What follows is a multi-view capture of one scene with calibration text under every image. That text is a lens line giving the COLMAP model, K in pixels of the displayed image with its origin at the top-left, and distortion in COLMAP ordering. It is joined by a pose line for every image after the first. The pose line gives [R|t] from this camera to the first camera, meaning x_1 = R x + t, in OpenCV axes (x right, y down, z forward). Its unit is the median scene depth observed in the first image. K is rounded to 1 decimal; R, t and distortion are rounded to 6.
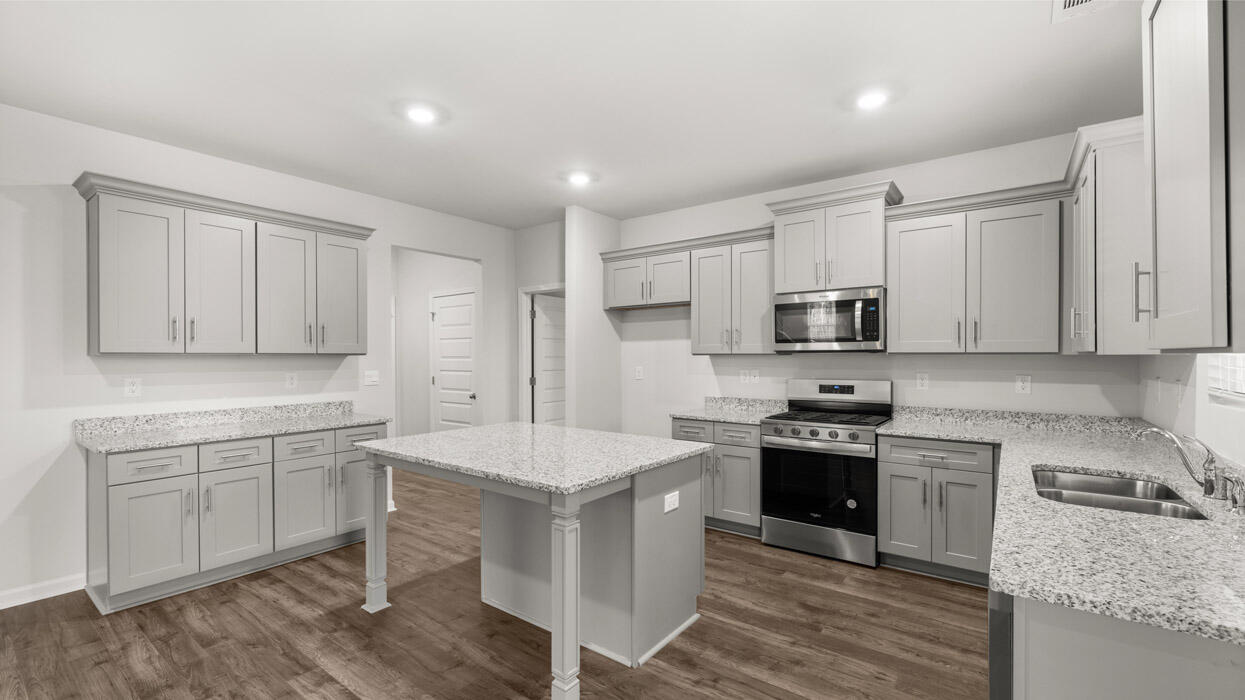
lens RADIAL K [[530.2, 0, 623.3], [0, 530.2, 355.5], [0, 0, 1]] dist [-0.001566, -0.000066]
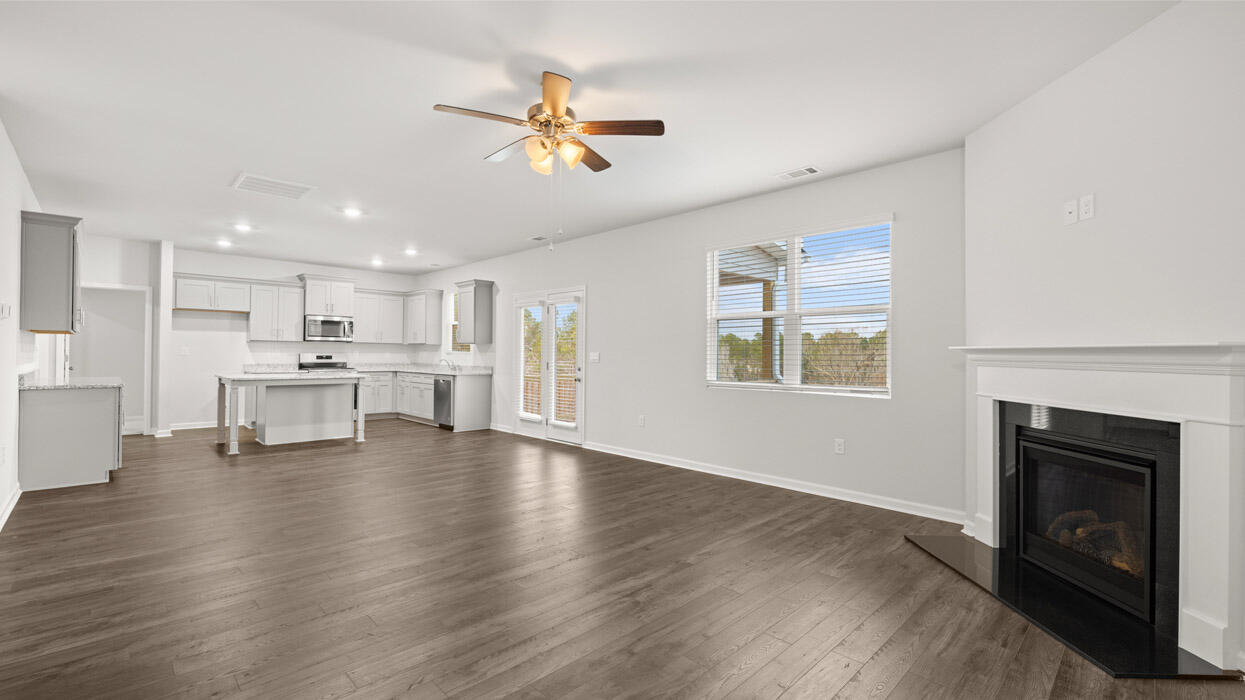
lens RADIAL K [[530.2, 0, 618.7], [0, 530.2, 350.7], [0, 0, 1]] dist [-0.001566, -0.000066]
pose [[0.158655, 0.006369, 0.987314, -1.641227], [-0.010418, 0.999934, -0.004776, 0.031137], [-0.987279, -0.009528, 0.158710, -0.620061]]
